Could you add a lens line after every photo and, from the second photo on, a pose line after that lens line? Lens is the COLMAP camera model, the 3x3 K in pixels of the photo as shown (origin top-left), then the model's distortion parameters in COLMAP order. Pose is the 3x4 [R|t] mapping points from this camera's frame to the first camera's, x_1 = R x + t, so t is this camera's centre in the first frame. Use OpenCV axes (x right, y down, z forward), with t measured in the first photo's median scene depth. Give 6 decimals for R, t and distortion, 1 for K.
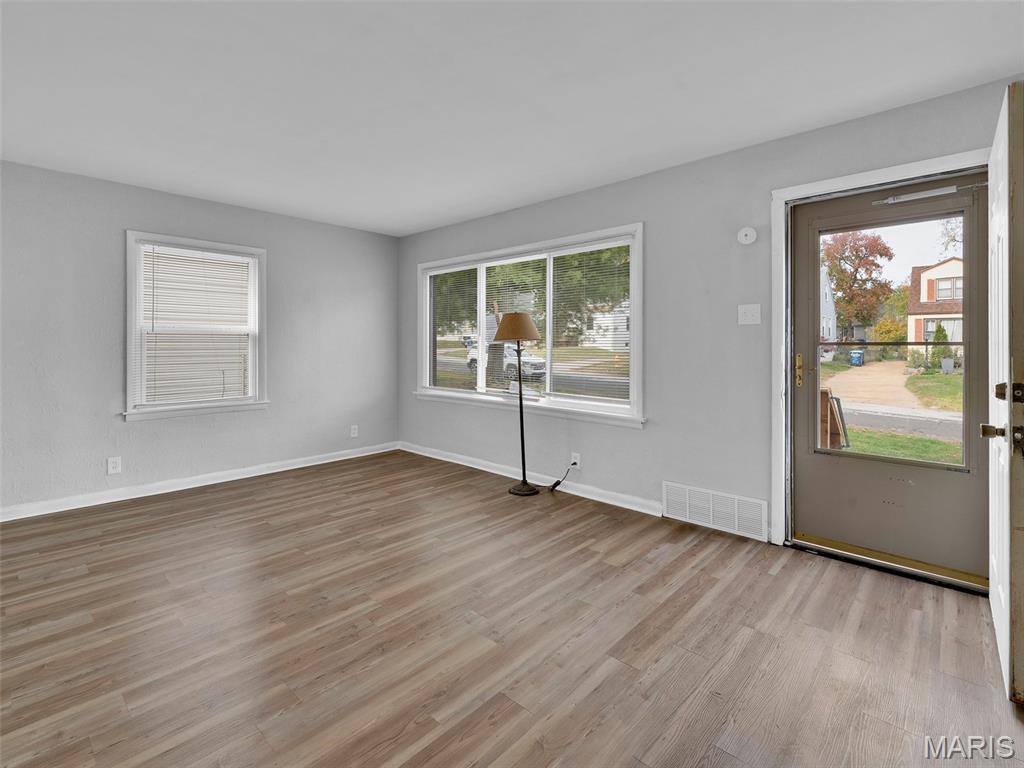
lens RADIAL K [[494.7, 0, 507.4], [0, 494.7, 351.5], [0, 0, 1]] dist [-0.001041, -0.000374]
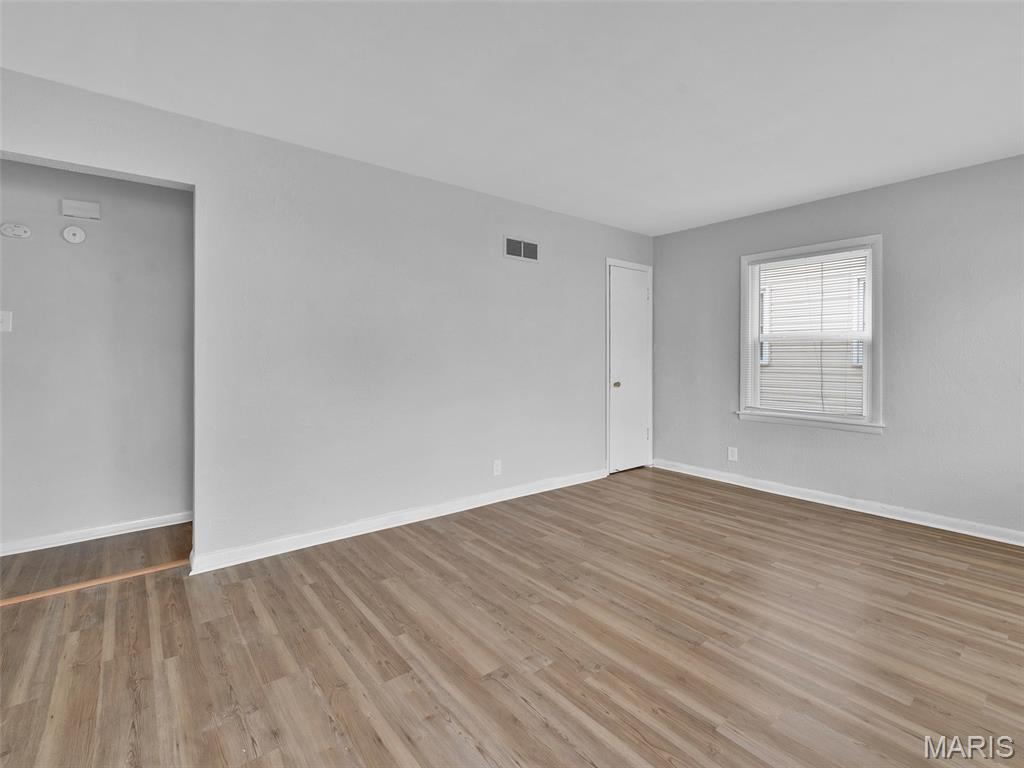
lens RADIAL K [[494.7, 0, 507.4], [0, 494.7, 351.5], [0, 0, 1]] dist [-0.001041, -0.000374]
pose [[-0.180682, -0.010695, -0.983483, 0.734742], [-0.013783, 0.999870, -0.008341, -0.003675], [0.983445, 0.012048, -0.180806, 0.999079]]
